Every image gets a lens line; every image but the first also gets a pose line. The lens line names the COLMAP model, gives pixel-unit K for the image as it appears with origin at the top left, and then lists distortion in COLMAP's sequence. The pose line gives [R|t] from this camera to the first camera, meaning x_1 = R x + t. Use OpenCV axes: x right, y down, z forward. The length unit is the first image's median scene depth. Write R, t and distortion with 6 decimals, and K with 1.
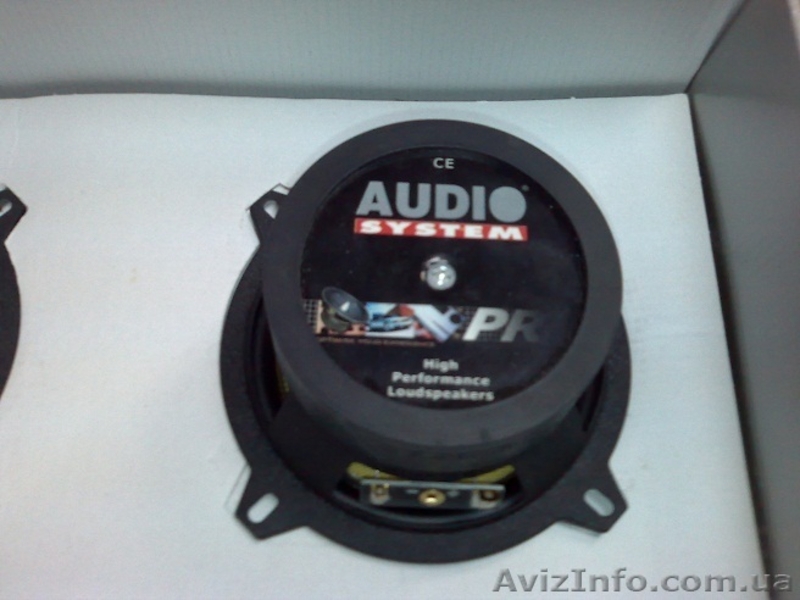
lens RADIAL K [[842.7, 0, 400.0], [0, 842.7, 300.0], [0, 0, 1]] dist [-0.179258, 0.374346]
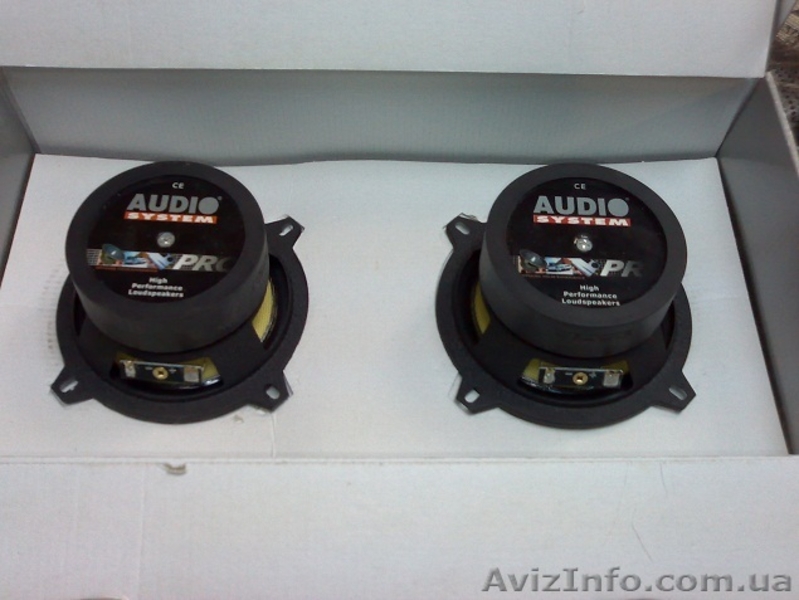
lens RADIAL K [[841.6, 0, 399.5], [0, 841.6, 300.0], [0, 0, 1]] dist [-0.179258, 0.374346]
pose [[0.999350, -0.007765, -0.035209, -0.273950], [0.002428, 0.988810, -0.149160, 0.341427], [0.035973, 0.148978, 0.988186, -0.722637]]
